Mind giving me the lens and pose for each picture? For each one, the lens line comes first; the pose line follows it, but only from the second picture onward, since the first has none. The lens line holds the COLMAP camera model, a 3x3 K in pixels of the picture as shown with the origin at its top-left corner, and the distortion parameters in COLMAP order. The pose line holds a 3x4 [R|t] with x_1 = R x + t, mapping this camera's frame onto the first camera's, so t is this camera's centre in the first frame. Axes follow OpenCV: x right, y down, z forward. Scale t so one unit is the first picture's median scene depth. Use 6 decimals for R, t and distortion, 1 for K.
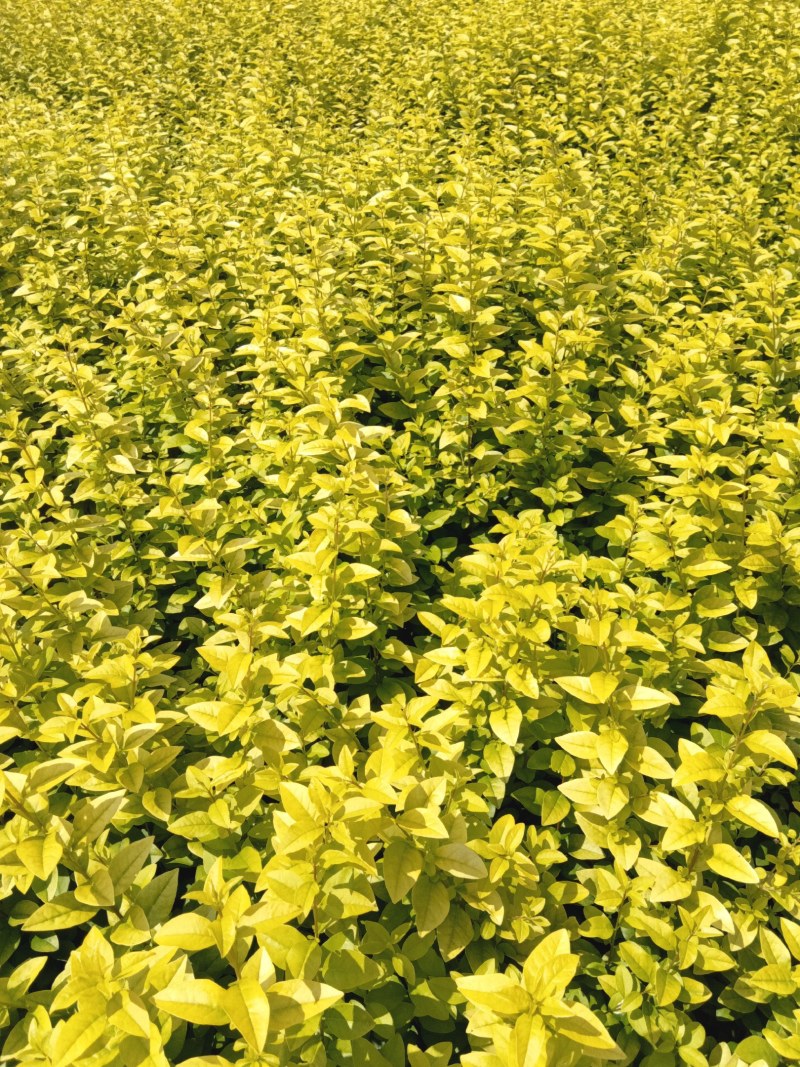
lens RADIAL K [[826.2, 0, 404.7], [0, 826.2, 531.8], [0, 0, 1]] dist [-0.023187, 0.021271]
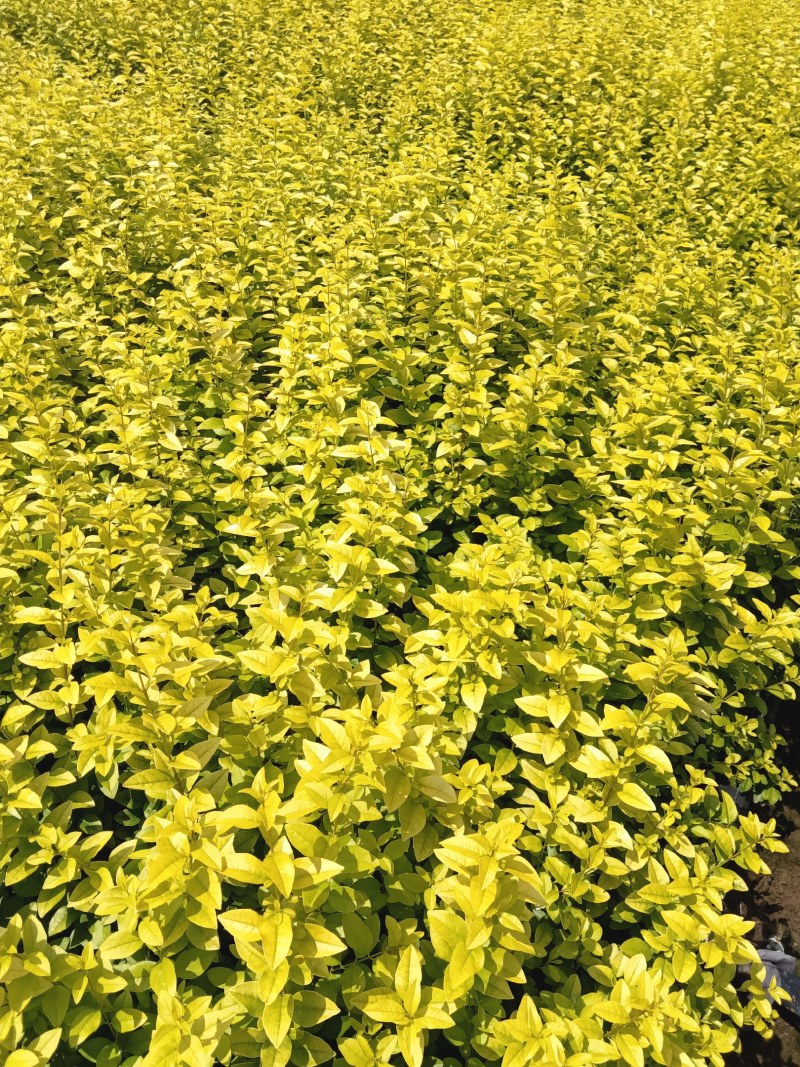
lens RADIAL K [[826.2, 0, 383.6], [0, 826.2, 528.9], [0, 0, 1]] dist [-0.023187, 0.021271]
pose [[0.994487, 0.100379, 0.030321, -0.061380], [-0.101618, 0.993915, 0.042515, -0.042662], [-0.025869, -0.045362, 0.998636, -0.197236]]
